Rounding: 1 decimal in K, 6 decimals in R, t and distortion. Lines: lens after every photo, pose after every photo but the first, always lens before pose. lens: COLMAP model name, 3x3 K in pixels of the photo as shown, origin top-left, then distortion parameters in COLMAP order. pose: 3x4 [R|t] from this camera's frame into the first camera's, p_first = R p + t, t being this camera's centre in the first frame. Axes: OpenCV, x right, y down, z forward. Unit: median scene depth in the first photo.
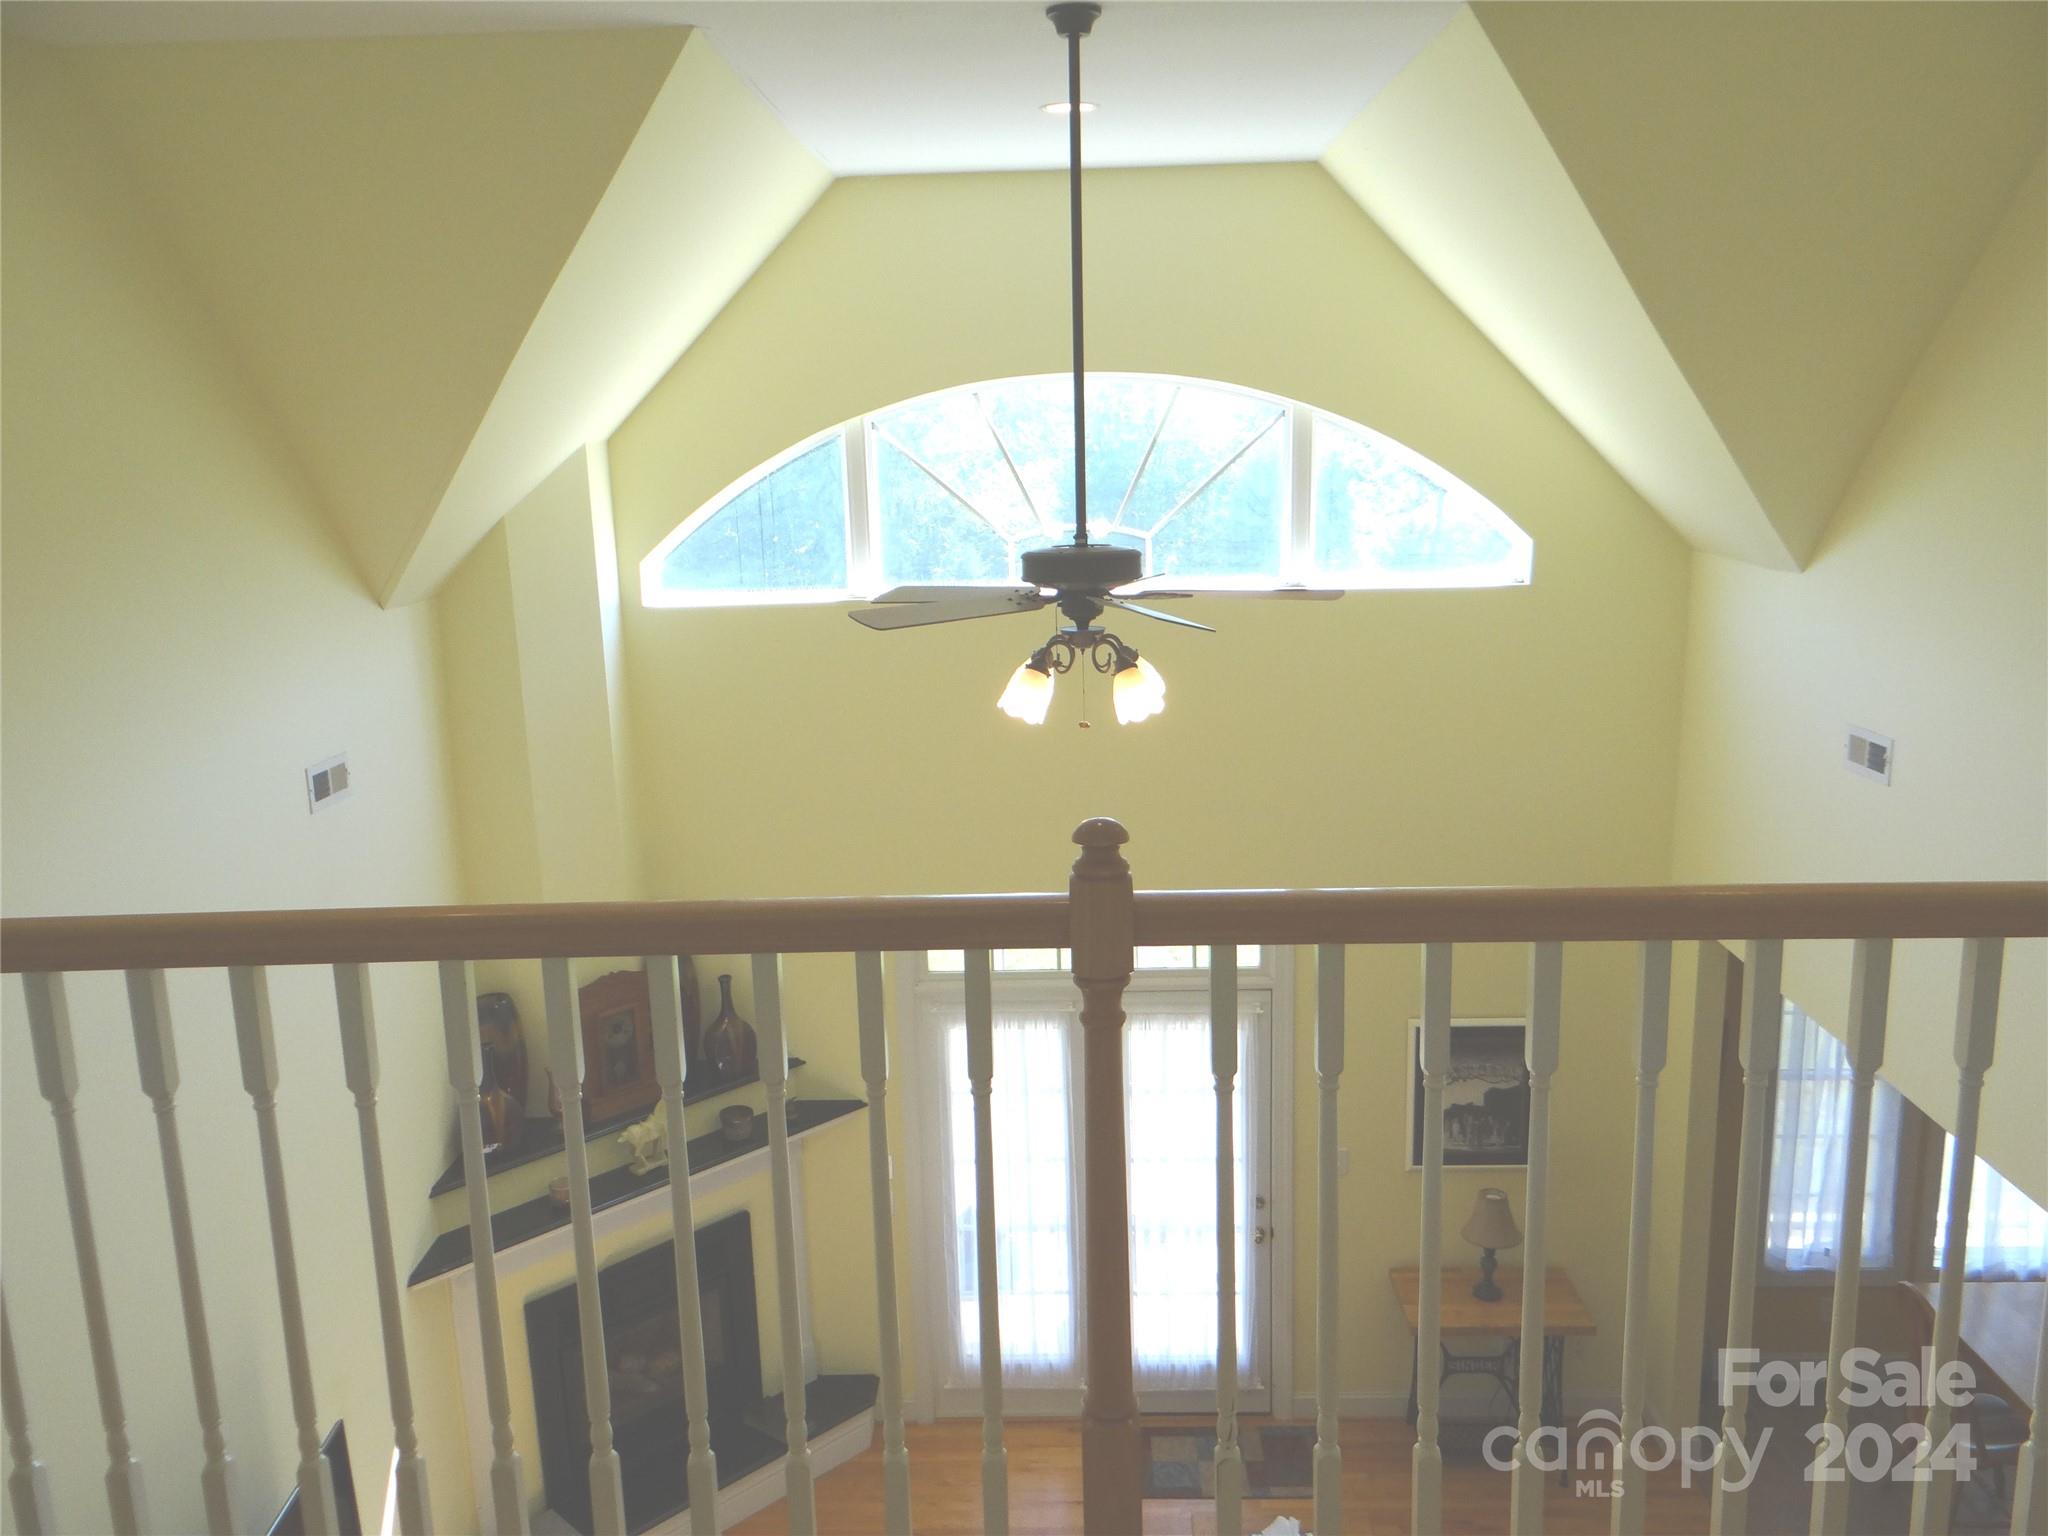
lens RADIAL K [[1628.0, 0, 1044.2], [0, 1628.0, 762.4], [0, 0, 1]] dist [-0.003612, 0.012153]
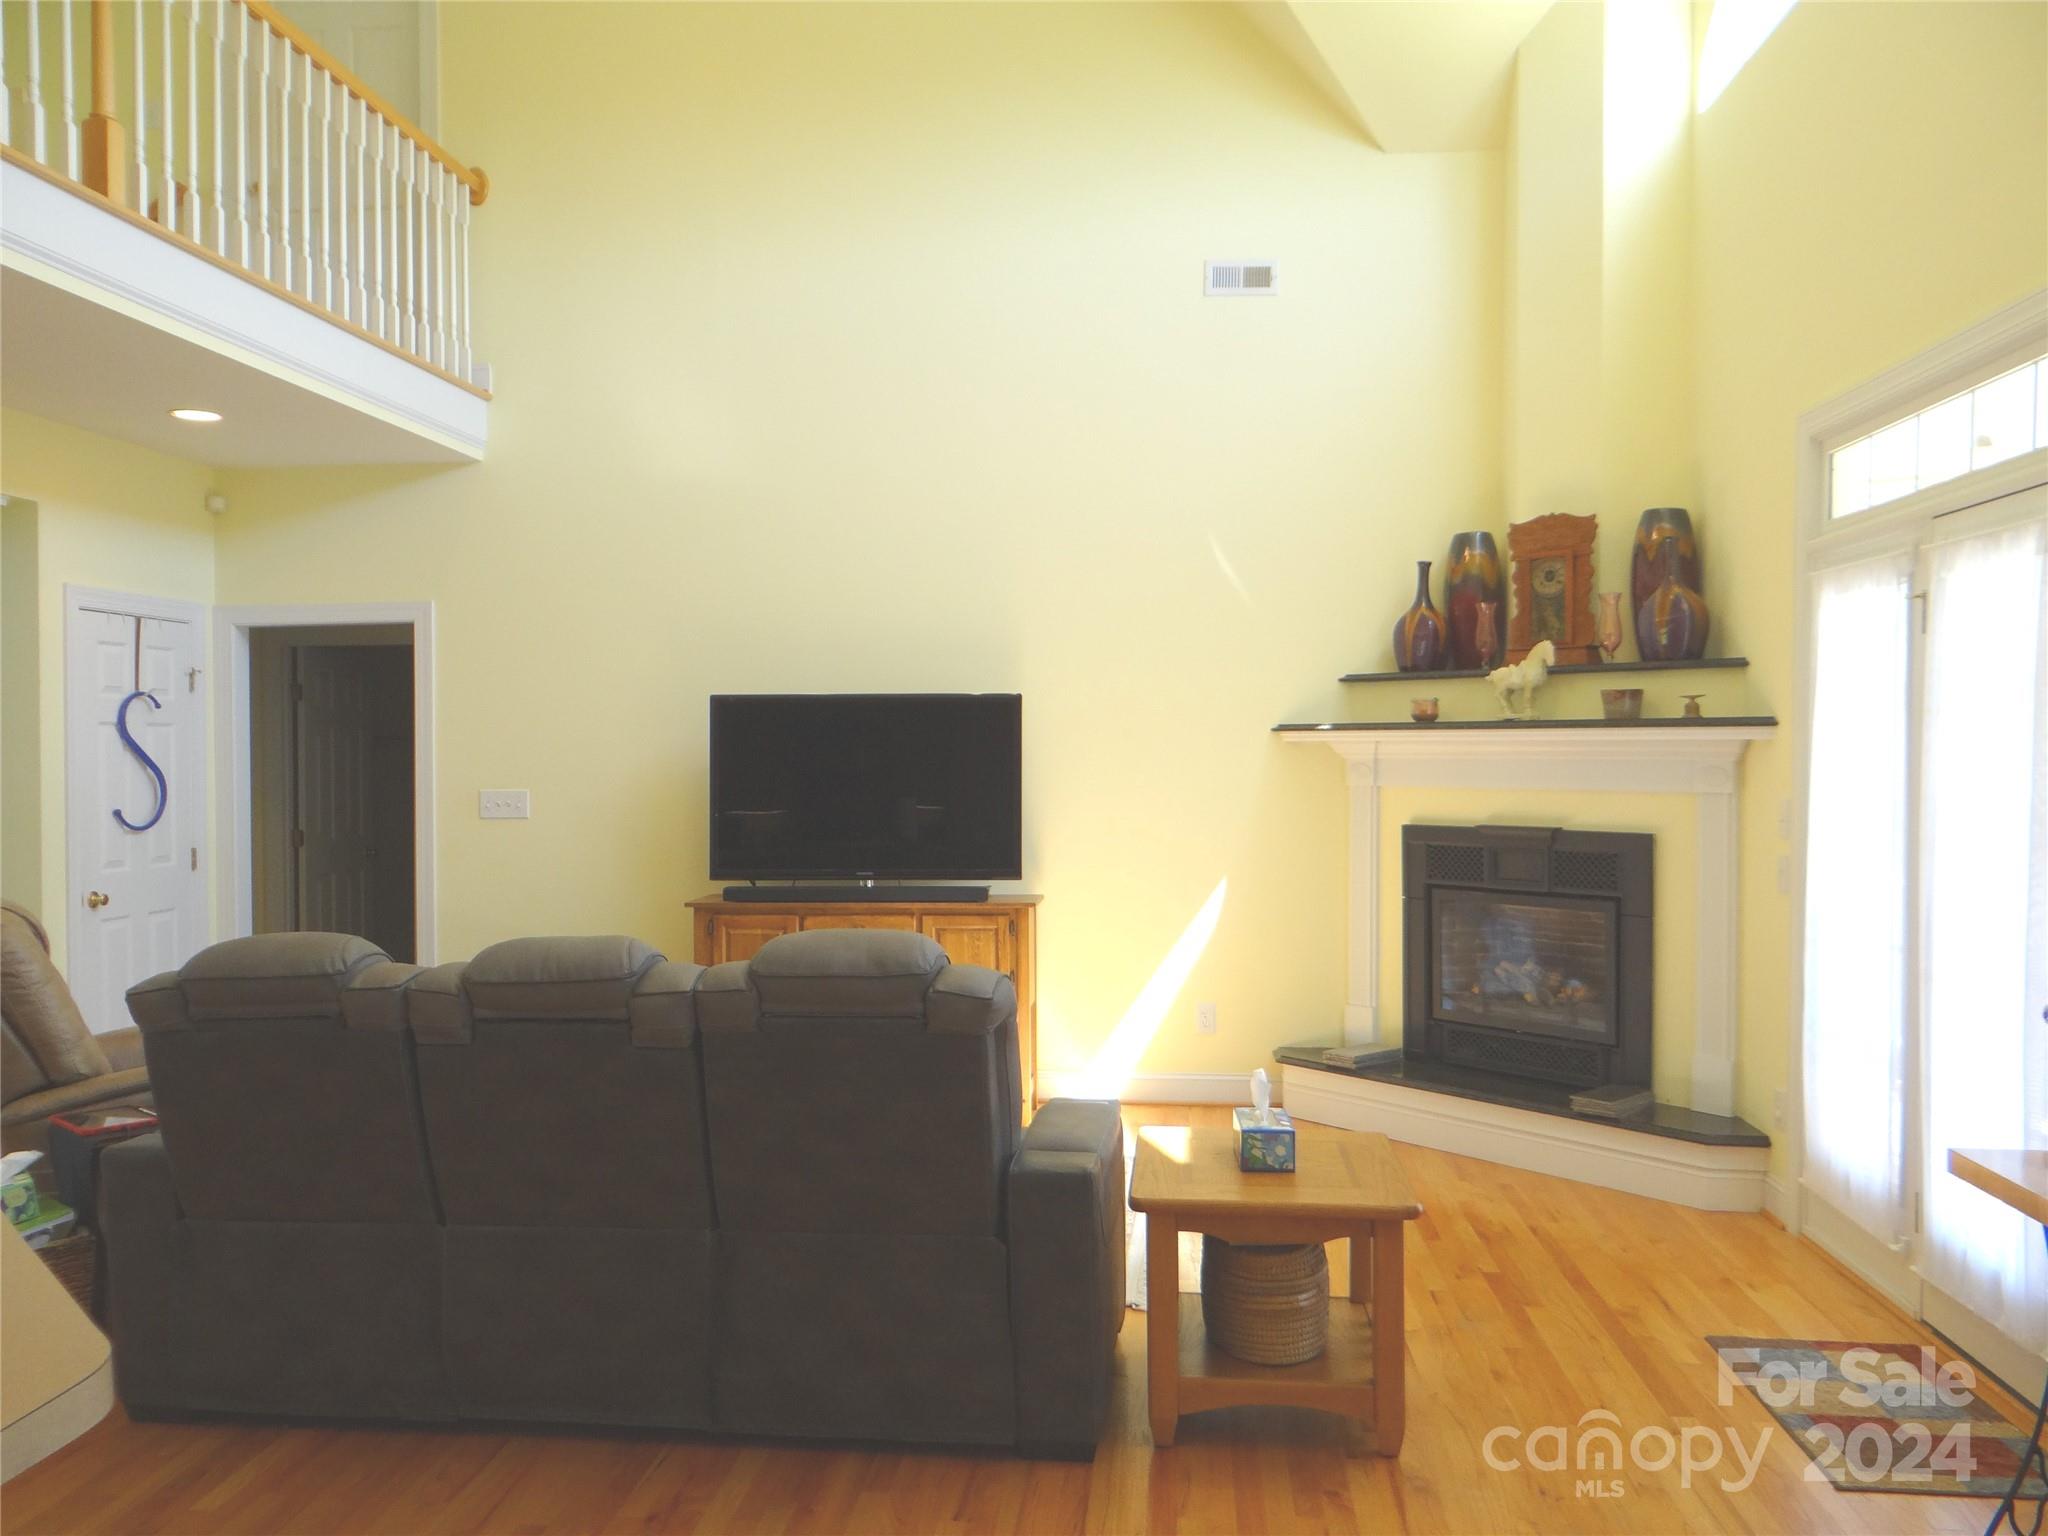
lens RADIAL K [[1628.0, 0, 1012.4], [0, 1628.0, 735.4], [0, 0, 1]] dist [-0.003612, 0.012153]
pose [[-0.068670, 0.026979, -0.997275, 0.631449], [-0.201266, 0.978706, 0.040335, 0.257844], [0.977127, 0.203487, -0.061778, 0.730347]]
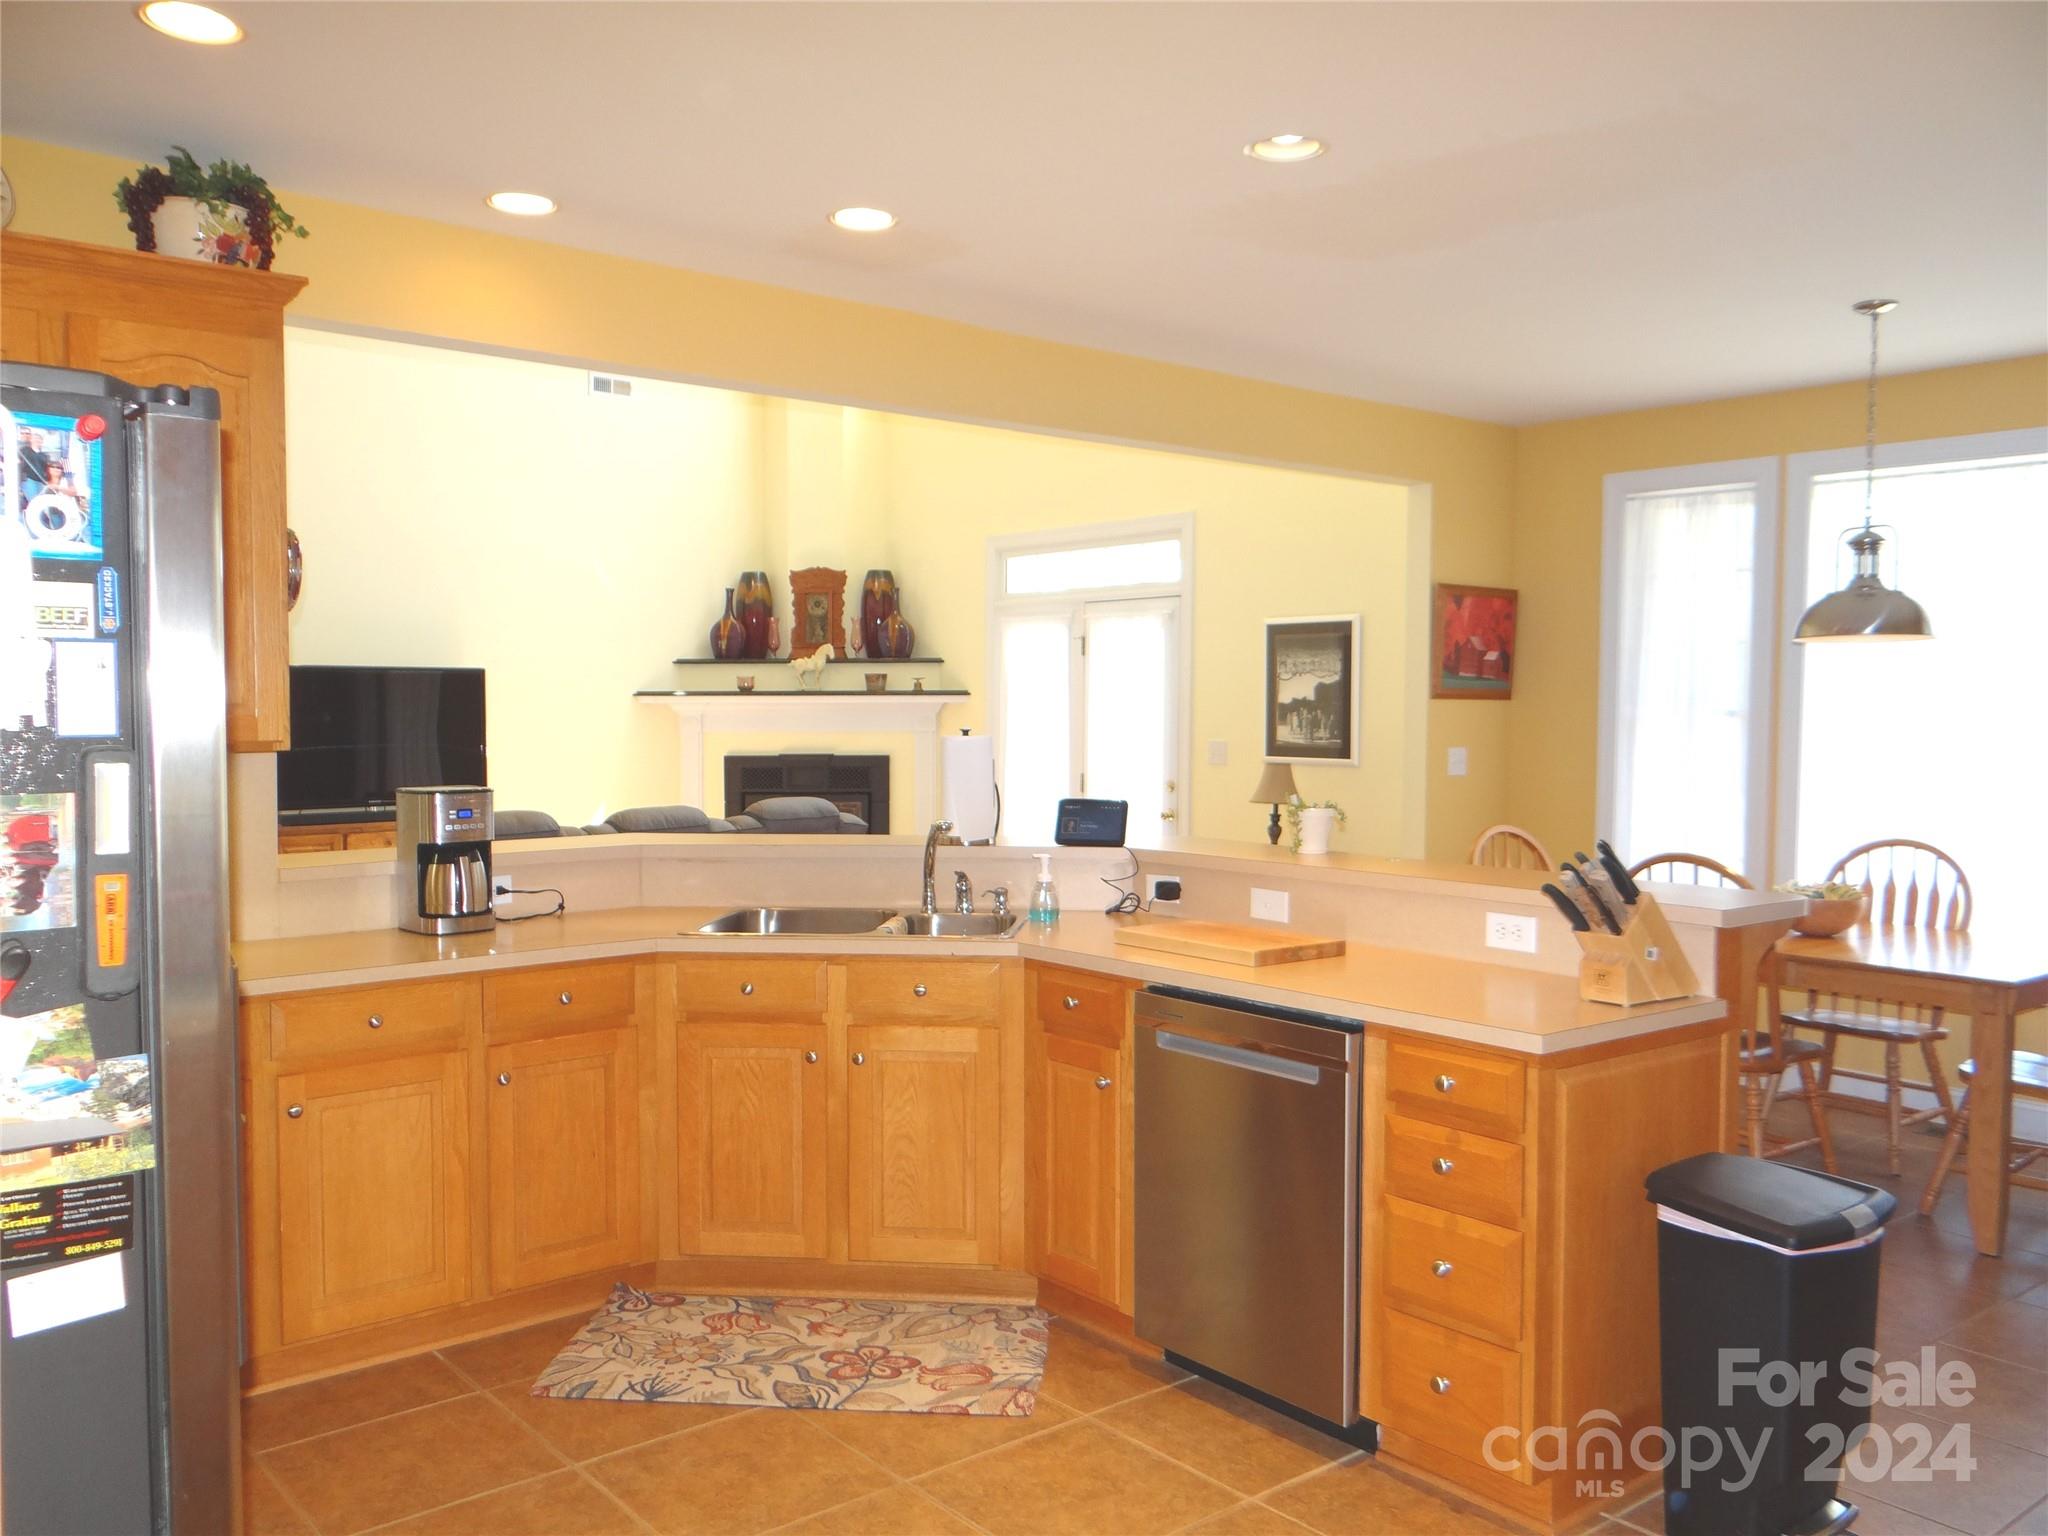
lens RADIAL K [[1628.0, 0, 1040.2], [0, 1628.0, 769.3], [0, 0, 1]] dist [-0.003612, 0.012153]
pose [[0.668589, 0.059475, -0.741250, 0.960859], [-0.173034, 0.981878, -0.077291, 0.373367], [0.723221, 0.179938, 0.666764, 0.146195]]
